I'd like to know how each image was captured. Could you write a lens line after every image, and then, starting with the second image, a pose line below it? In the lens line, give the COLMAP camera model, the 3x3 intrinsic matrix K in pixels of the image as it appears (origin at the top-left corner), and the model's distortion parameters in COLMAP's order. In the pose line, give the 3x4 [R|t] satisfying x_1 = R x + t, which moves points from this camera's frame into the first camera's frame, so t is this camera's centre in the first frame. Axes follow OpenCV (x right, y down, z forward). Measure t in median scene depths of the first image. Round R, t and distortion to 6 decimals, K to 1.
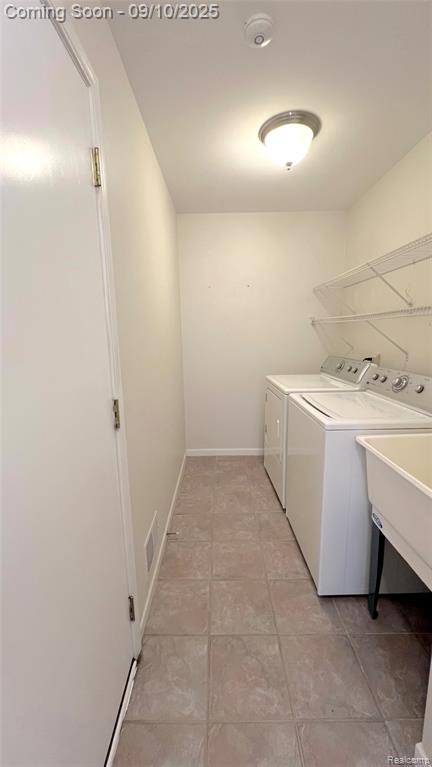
lens RADIAL K [[306.3, 0, 216.0], [0, 306.3, 383.5], [0, 0, 1]] dist [0.007727, -0.004248]
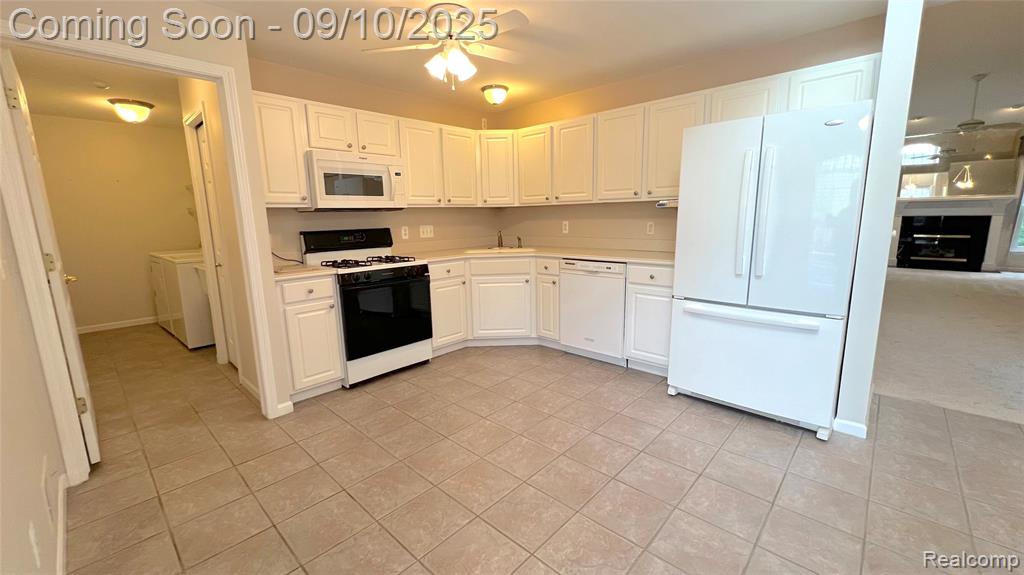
lens RADIAL K [[409.0, 0, 512.0], [0, 409.0, 287.5], [0, 0, 1]] dist [0.007727, -0.004248]
pose [[0.672801, -0.121753, 0.729736, -0.089195], [0.120963, 0.991195, 0.053851, 0.234709], [-0.729867, 0.052040, 0.681605, -1.380480]]
